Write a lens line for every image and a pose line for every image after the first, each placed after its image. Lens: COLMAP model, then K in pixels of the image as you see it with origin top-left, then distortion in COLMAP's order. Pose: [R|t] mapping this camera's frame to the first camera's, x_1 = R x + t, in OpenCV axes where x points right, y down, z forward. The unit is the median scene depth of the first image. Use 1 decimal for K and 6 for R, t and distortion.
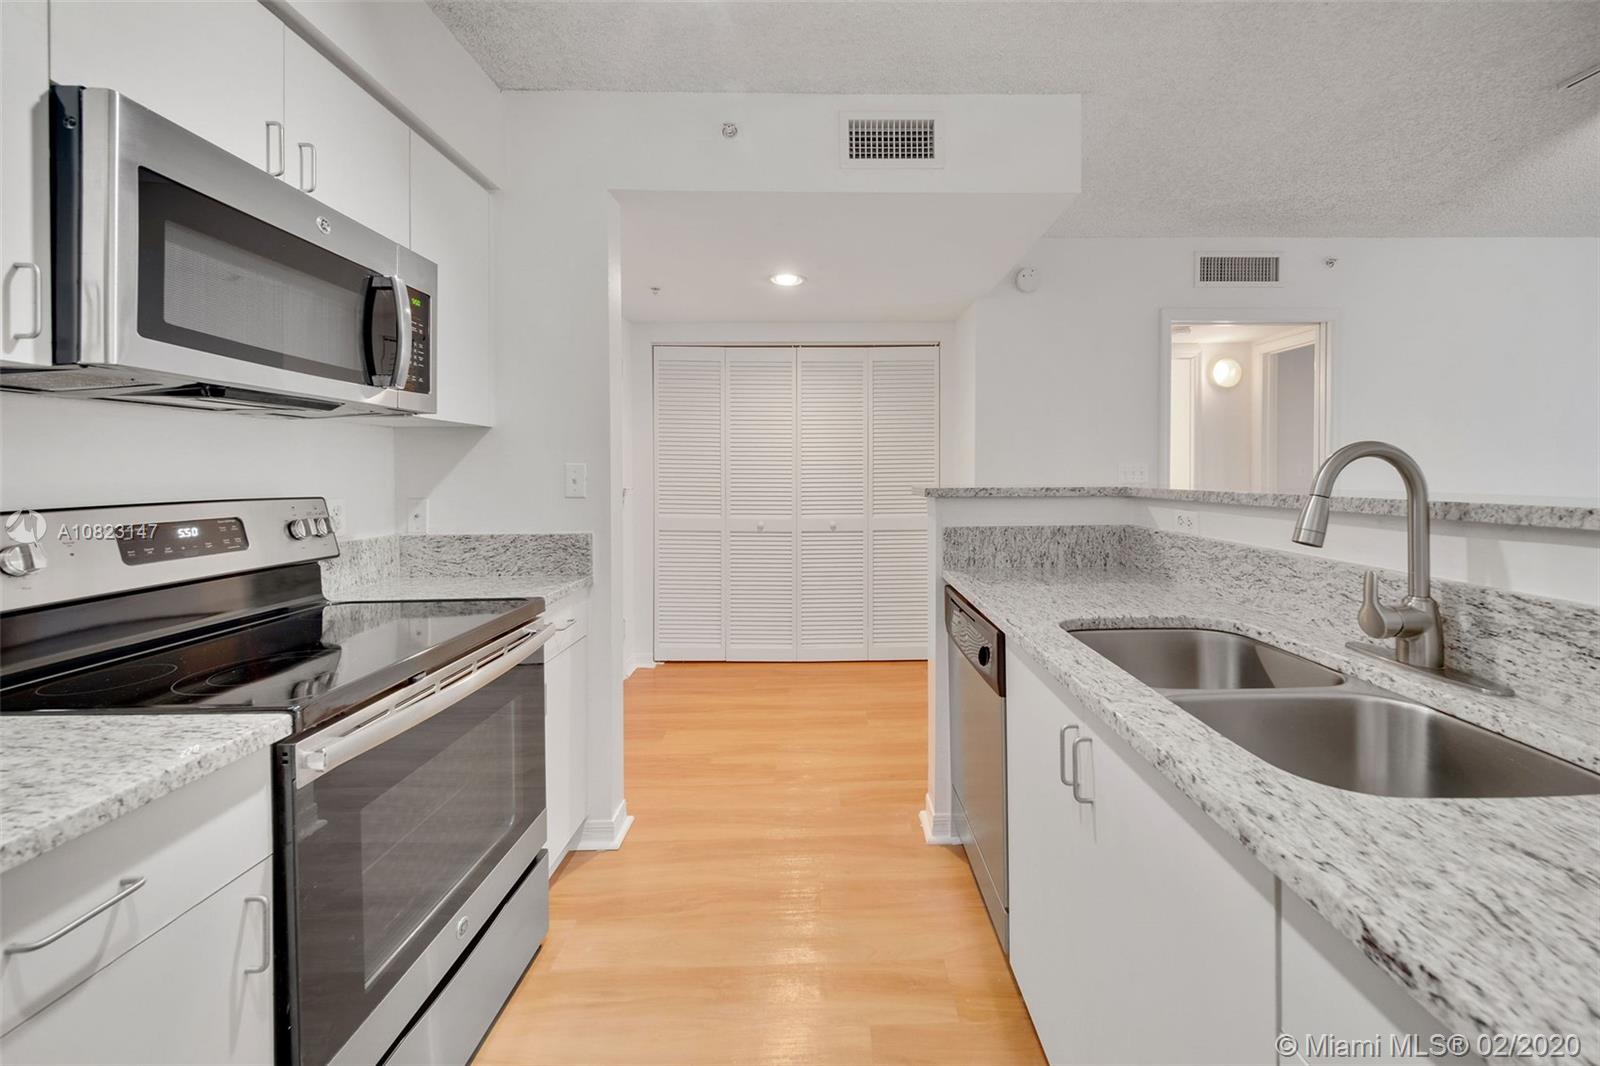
lens RADIAL K [[624.8, 0, 821.6], [0, 624.8, 468.9], [0, 0, 1]] dist [0.013804, 0.000069]
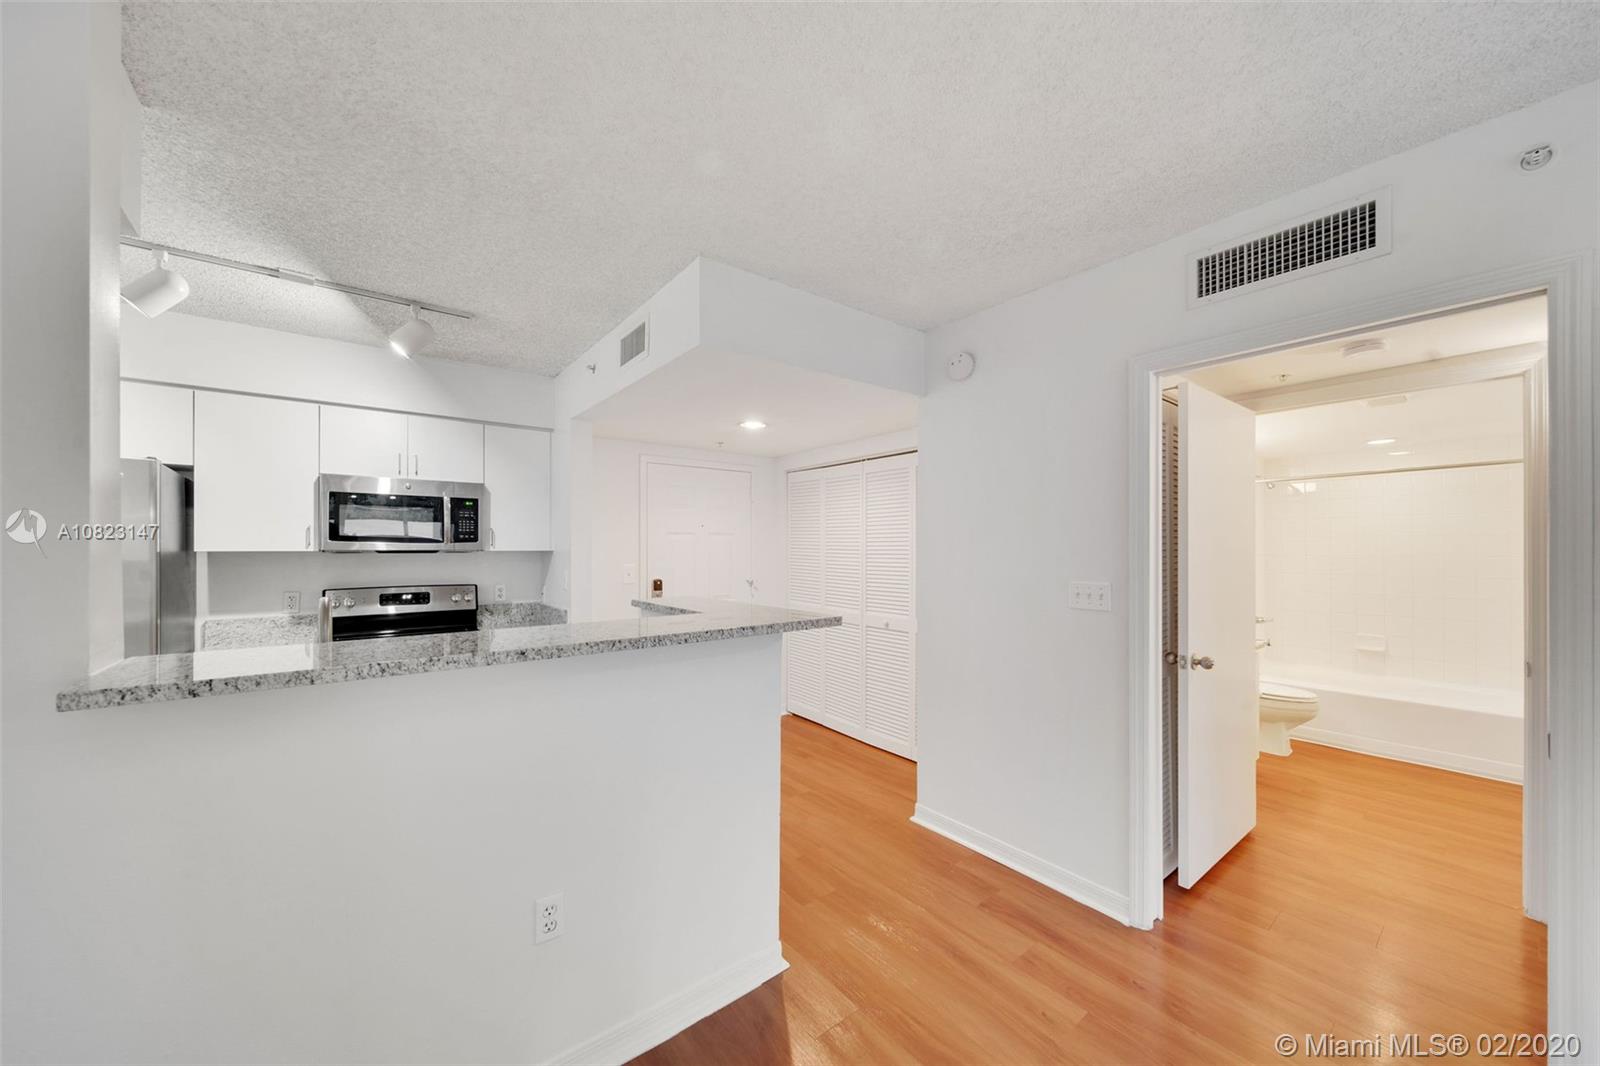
lens RADIAL K [[563.2, 0, 798.9], [0, 563.2, 546.7], [0, 0, 1]] dist [0.000911, -0.000177]
pose [[0.597195, 0.002129, -0.802093, 1.442604], [0.001215, 0.999993, 0.003558, -0.092158], [0.802095, -0.003099, 0.597188, 0.603263]]
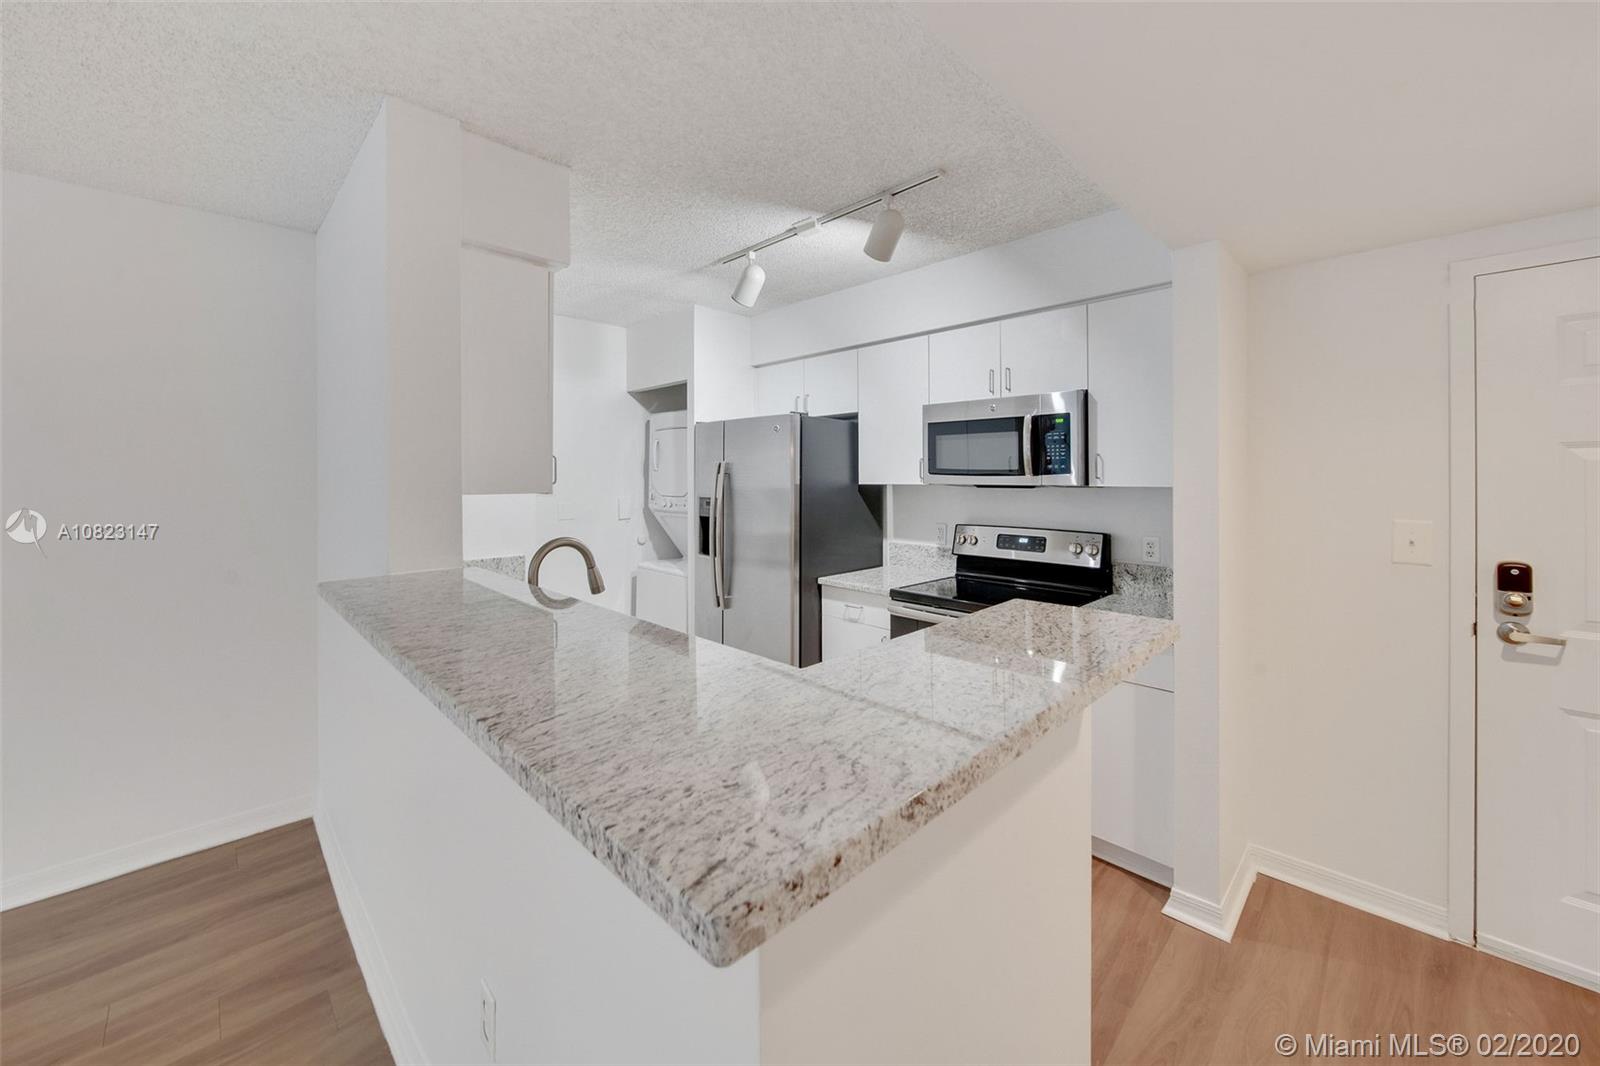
lens RADIAL K [[603.6, 0, 764.0], [0, 603.6, 476.7], [0, 0, 1]] dist [0.001808, -0.000107]
pose [[-0.739013, 0.015017, -0.673524, 0.845260], [0.015553, 0.999865, 0.005228, -0.112837], [0.673512, -0.006612, -0.739147, 1.361619]]
